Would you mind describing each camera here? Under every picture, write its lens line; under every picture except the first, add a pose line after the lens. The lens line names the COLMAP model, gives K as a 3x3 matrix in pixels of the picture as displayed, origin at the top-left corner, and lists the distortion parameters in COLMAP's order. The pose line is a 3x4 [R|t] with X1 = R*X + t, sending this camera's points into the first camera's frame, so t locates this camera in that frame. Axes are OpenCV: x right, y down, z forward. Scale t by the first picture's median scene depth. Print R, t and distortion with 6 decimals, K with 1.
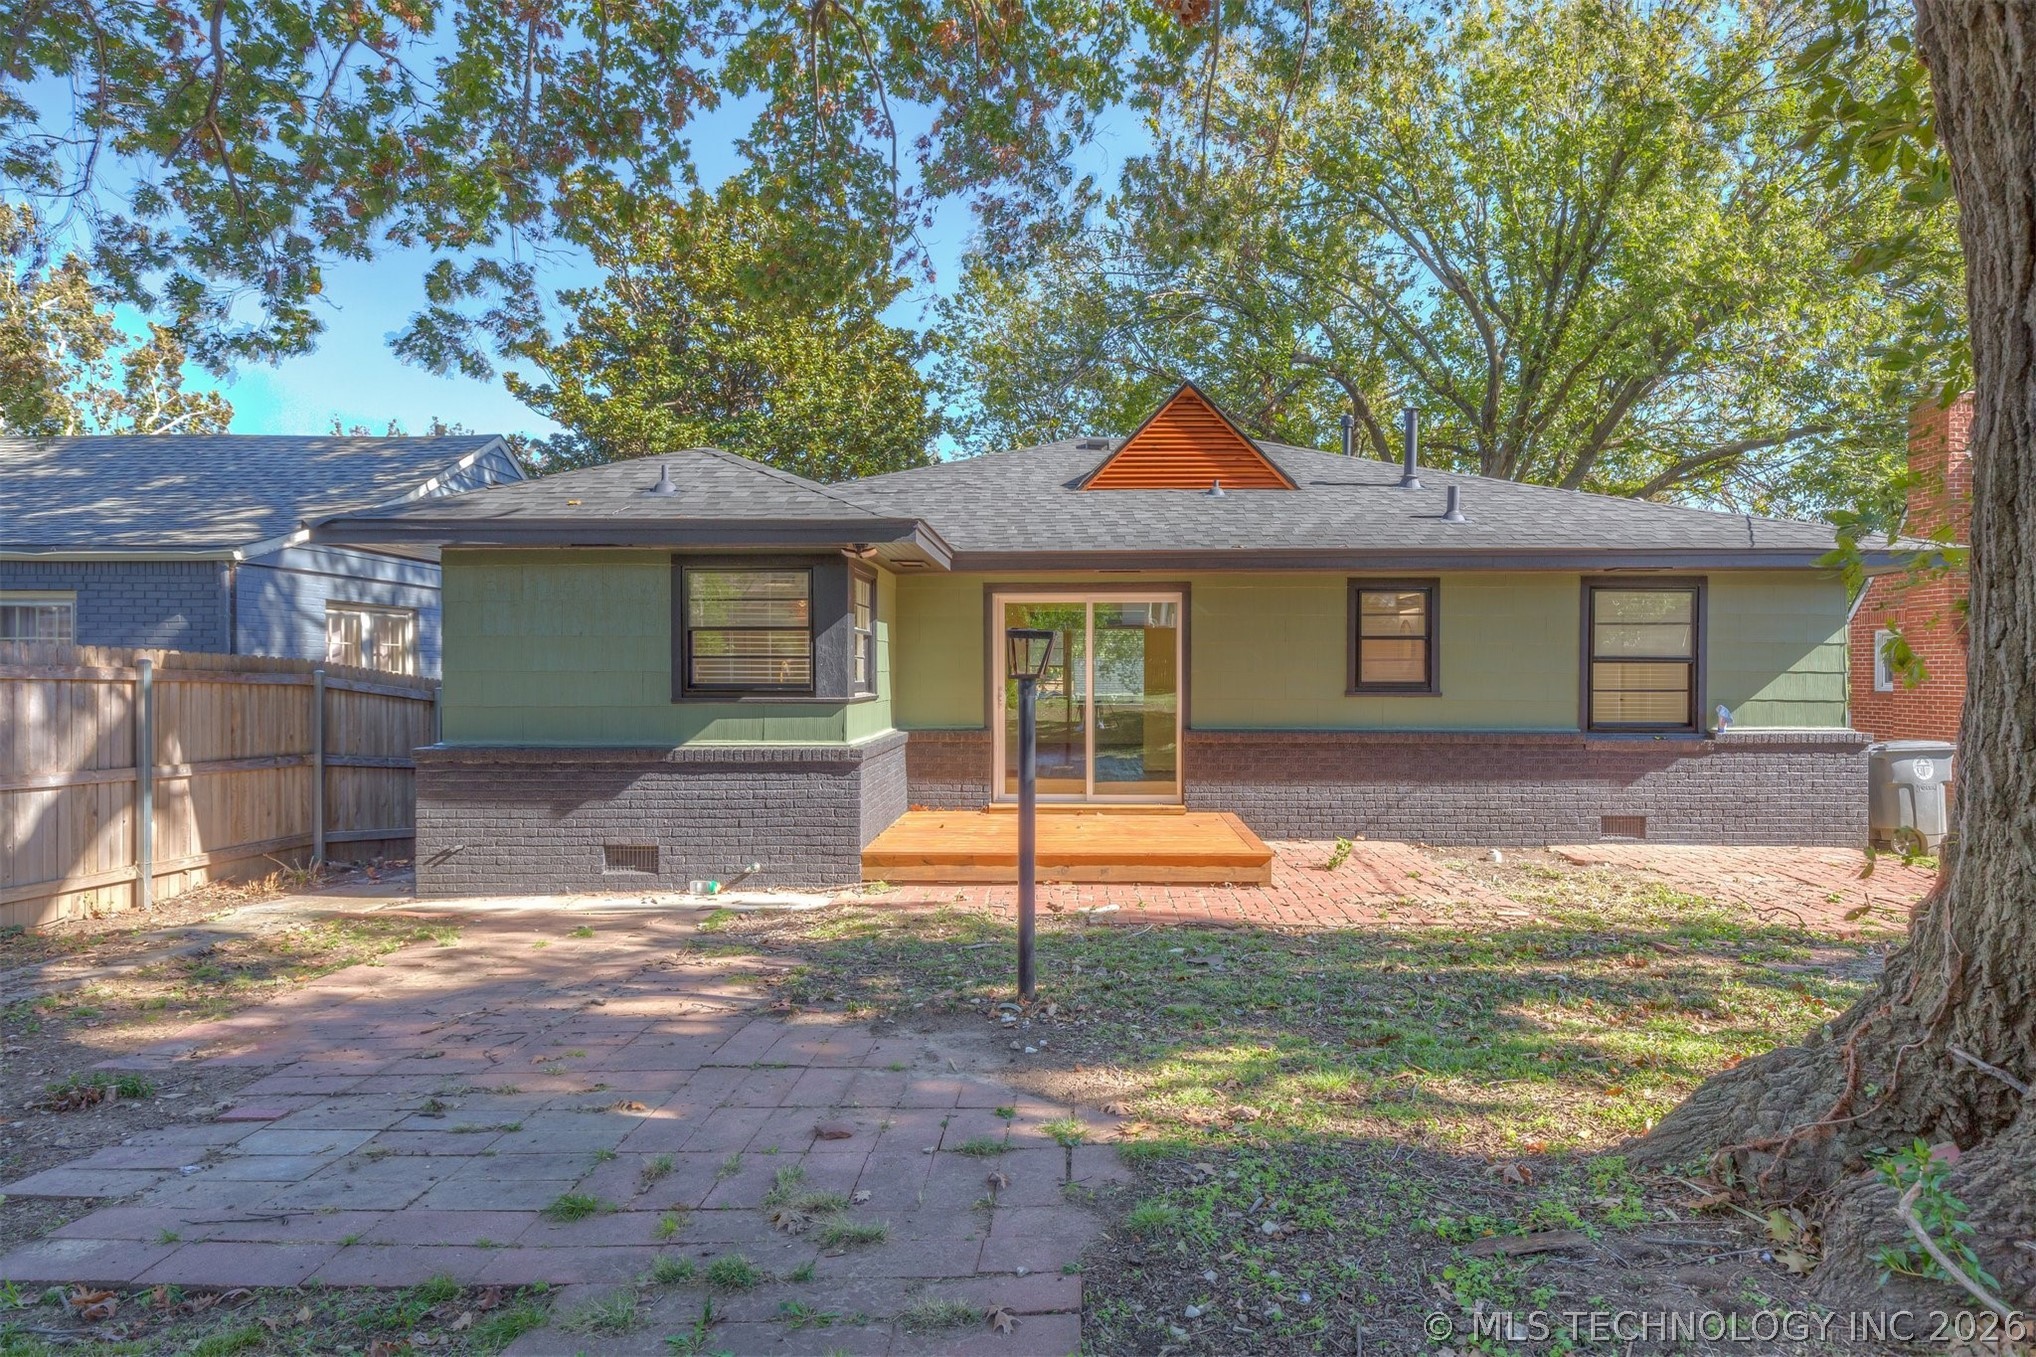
lens RADIAL K [[1220.8, 0, 1024.0], [0, 1220.8, 667.4], [0, 0, 1]] dist [-0.000515, 0.000063]
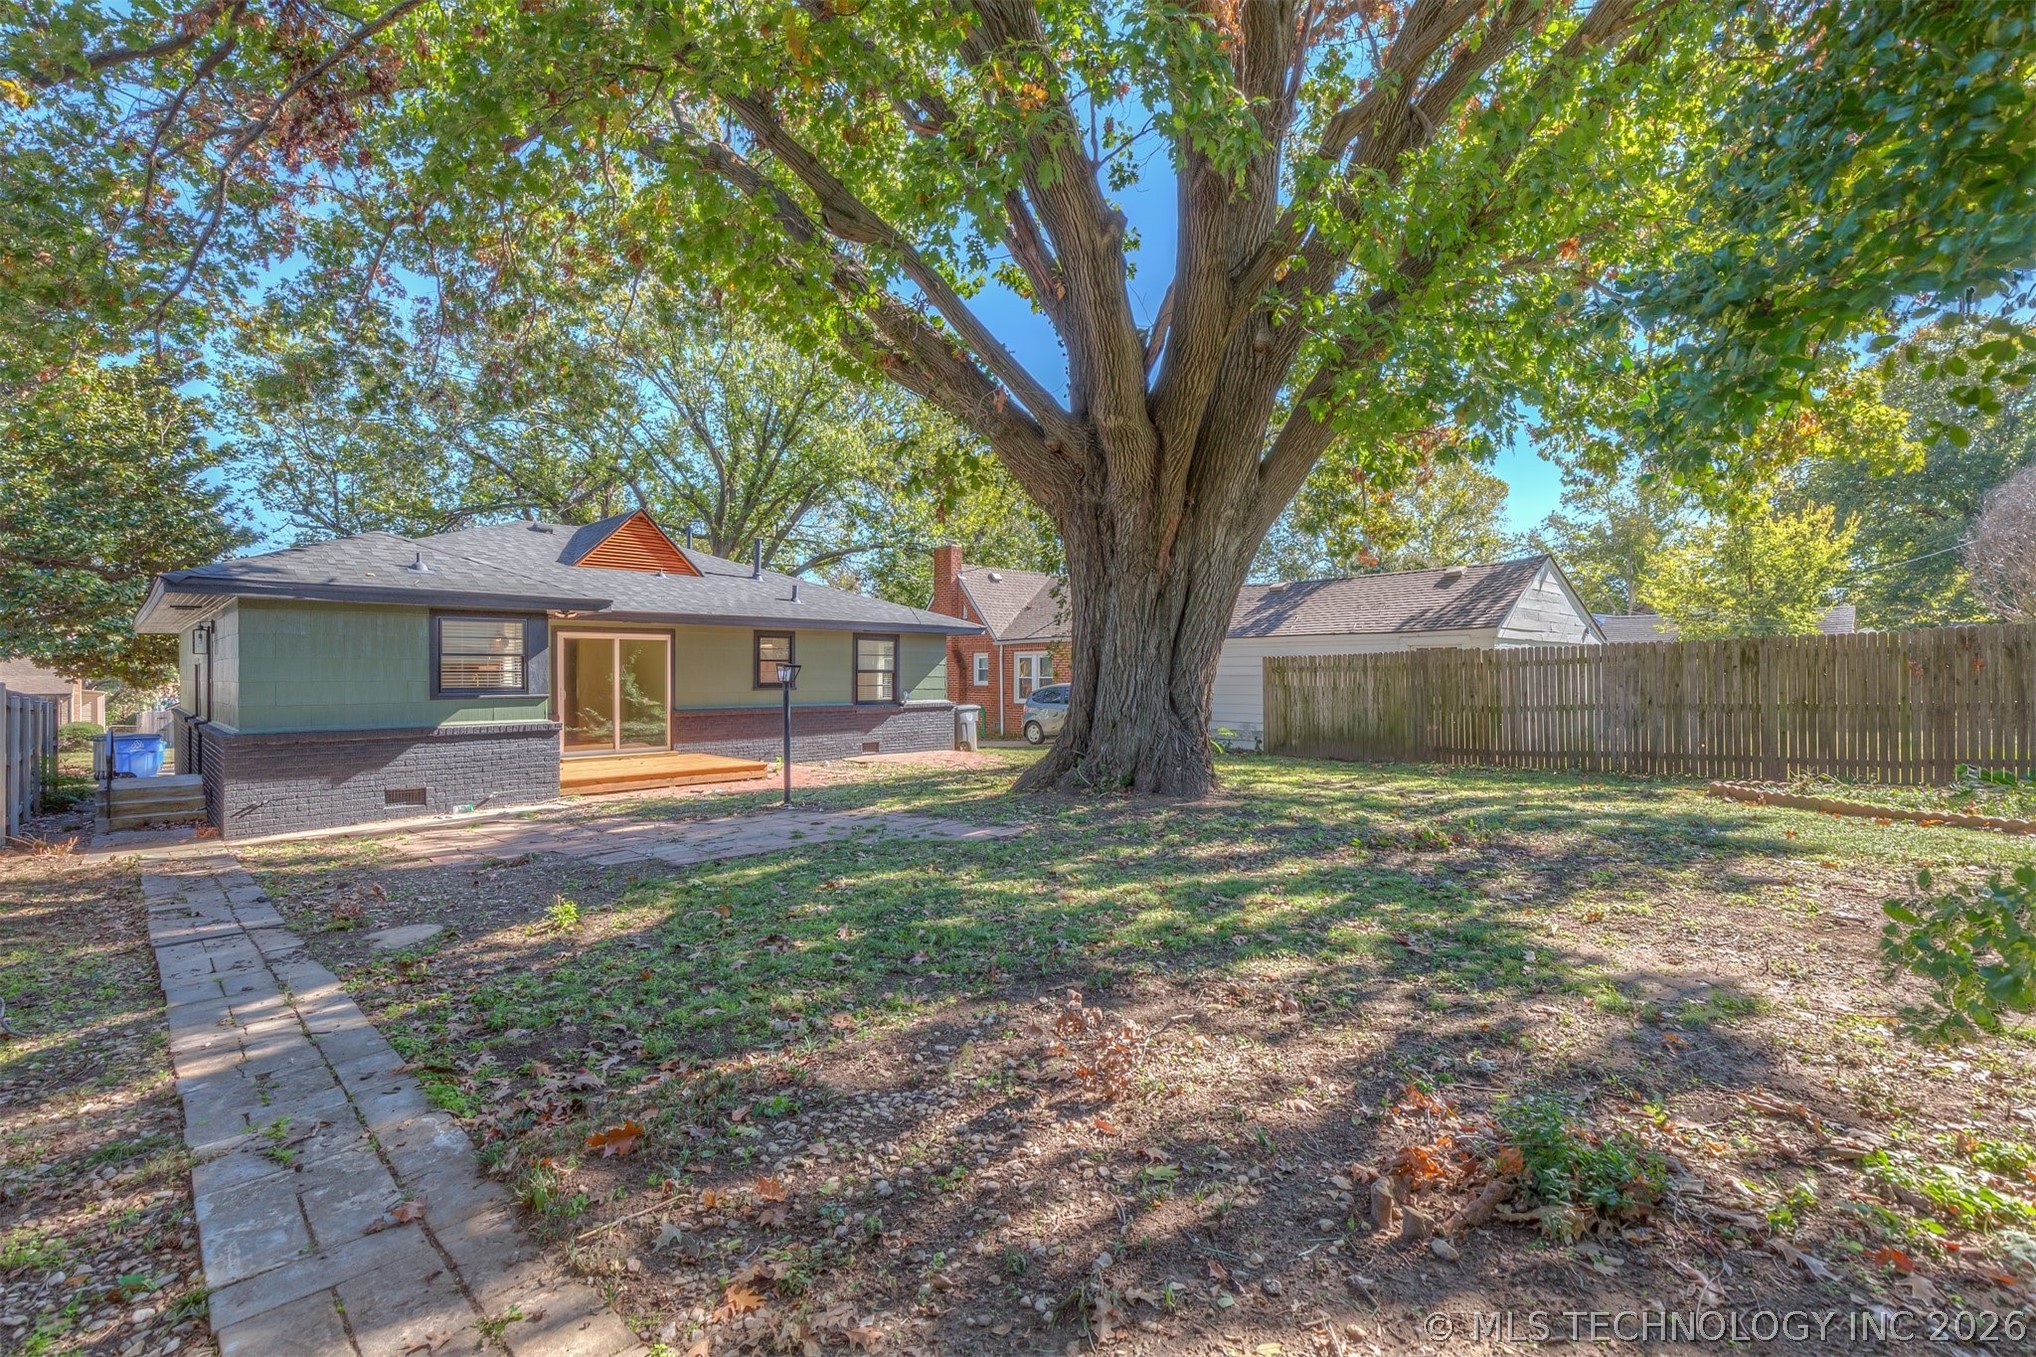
lens RADIAL K [[951.3, 0, 1032.6], [0, 951.3, 684.0], [0, 0, 1]] dist [0.028276, 0.000134]
pose [[0.687206, -0.011208, 0.726376, -0.538289], [0.001812, 0.999904, 0.013714, -0.006424], [-0.726460, -0.008109, 0.687161, -0.373686]]
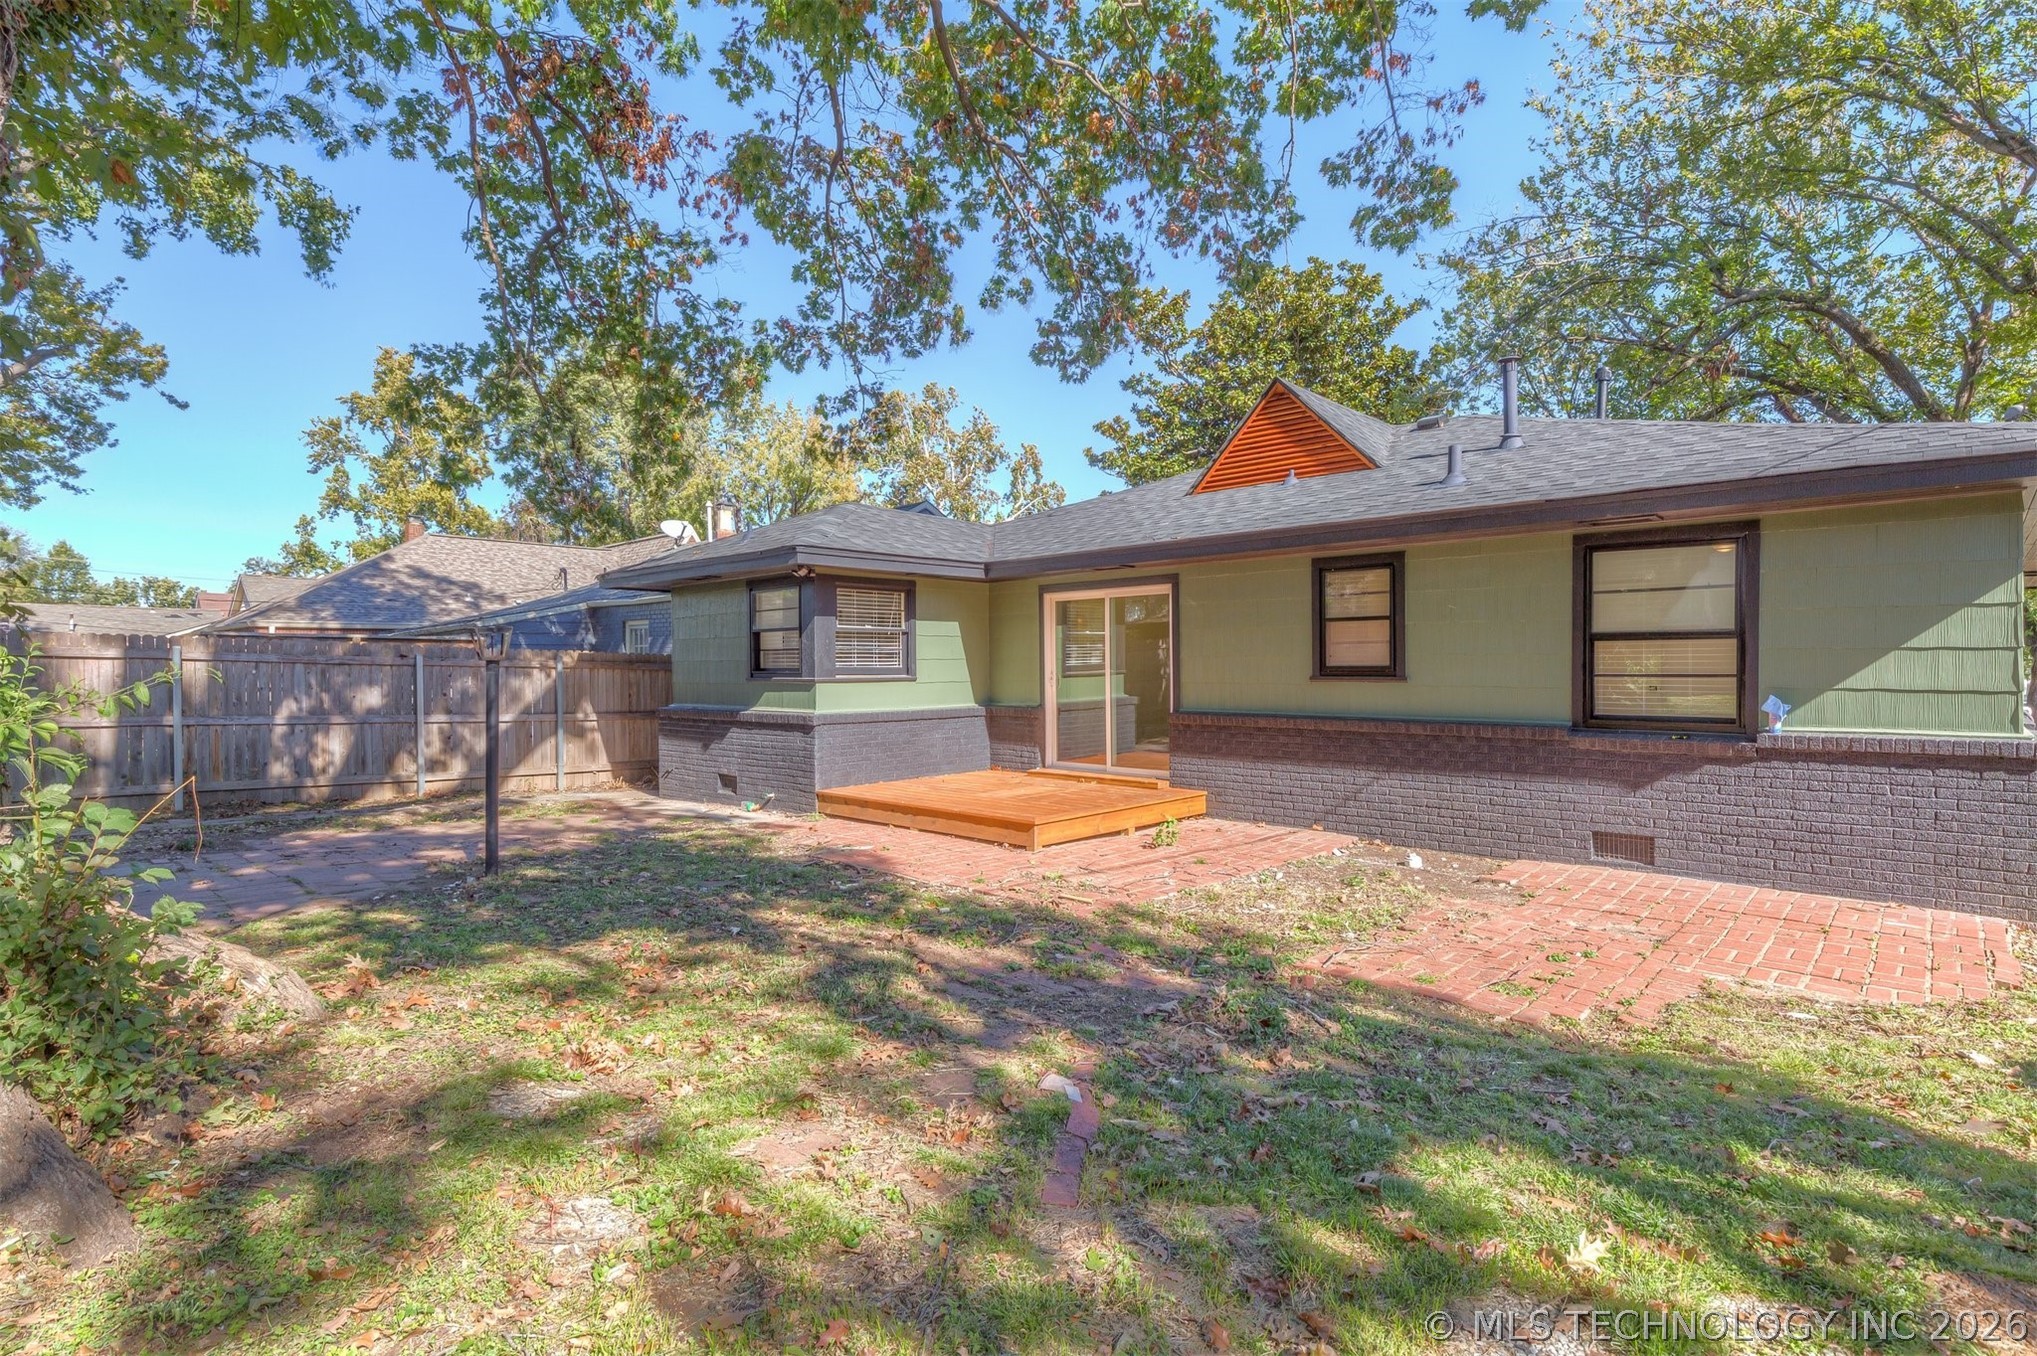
lens RADIAL K [[1009.5, 0, 1026.4], [0, 1009.5, 664.4], [0, 0, 1]] dist [-0.010459, 0.000648]
pose [[0.747966, -0.004911, -0.663718, 0.628854], [0.006535, 0.999979, -0.000035, 0.009186], [0.663704, -0.004311, 0.747983, 0.249739]]
